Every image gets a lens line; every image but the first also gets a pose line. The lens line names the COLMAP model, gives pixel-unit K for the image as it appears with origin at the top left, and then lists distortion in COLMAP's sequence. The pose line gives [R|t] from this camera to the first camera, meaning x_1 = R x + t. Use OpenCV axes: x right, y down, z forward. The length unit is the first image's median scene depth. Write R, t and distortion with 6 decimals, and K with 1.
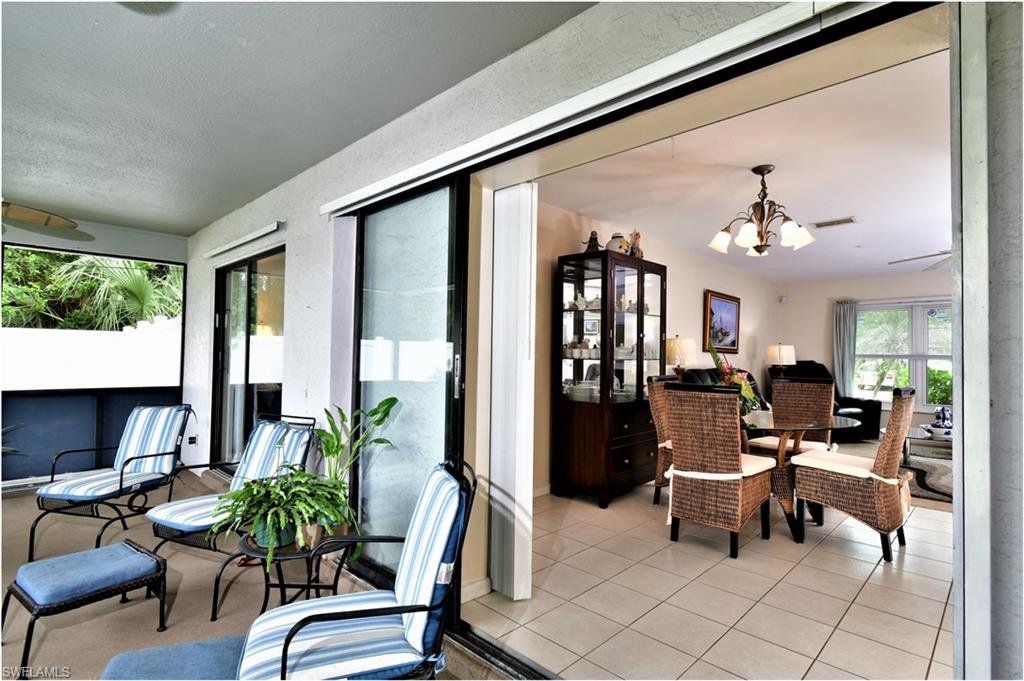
lens RADIAL K [[495.4, 0, 515.0], [0, 495.4, 341.9], [0, 0, 1]] dist [0.008413, -0.000180]
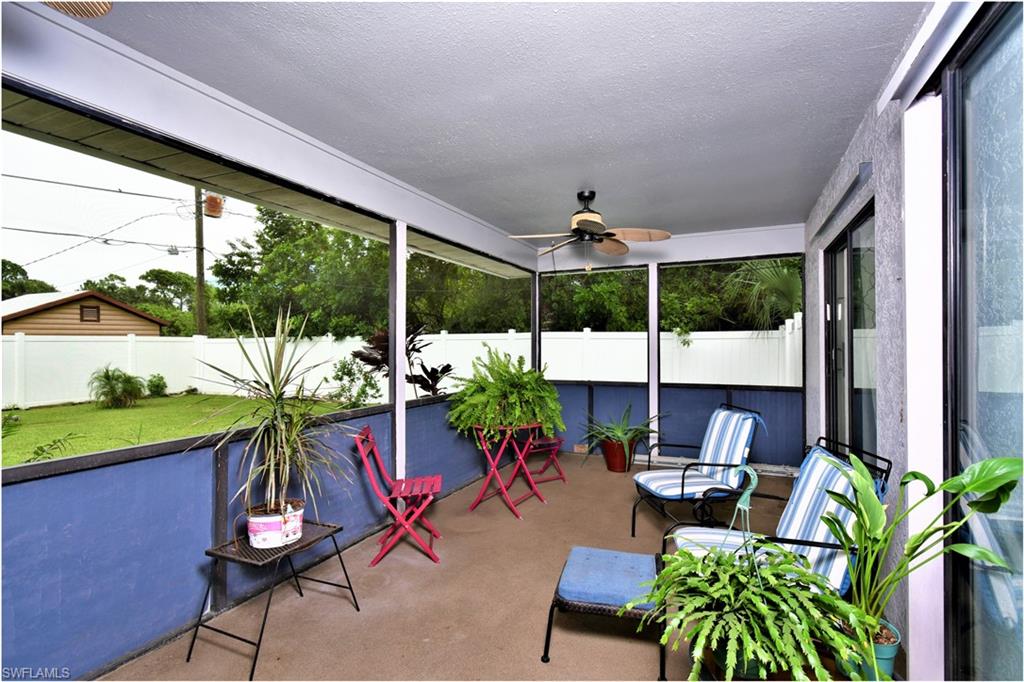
lens RADIAL K [[495.4, 0, 515.0], [0, 495.4, 342.4], [0, 0, 1]] dist [0.008413, -0.000180]
pose [[0.342732, -0.021746, -0.939182, 0.002009], [0.027408, 0.999538, -0.013142, 0.004197], [0.939033, -0.021237, 0.343169, 0.229266]]
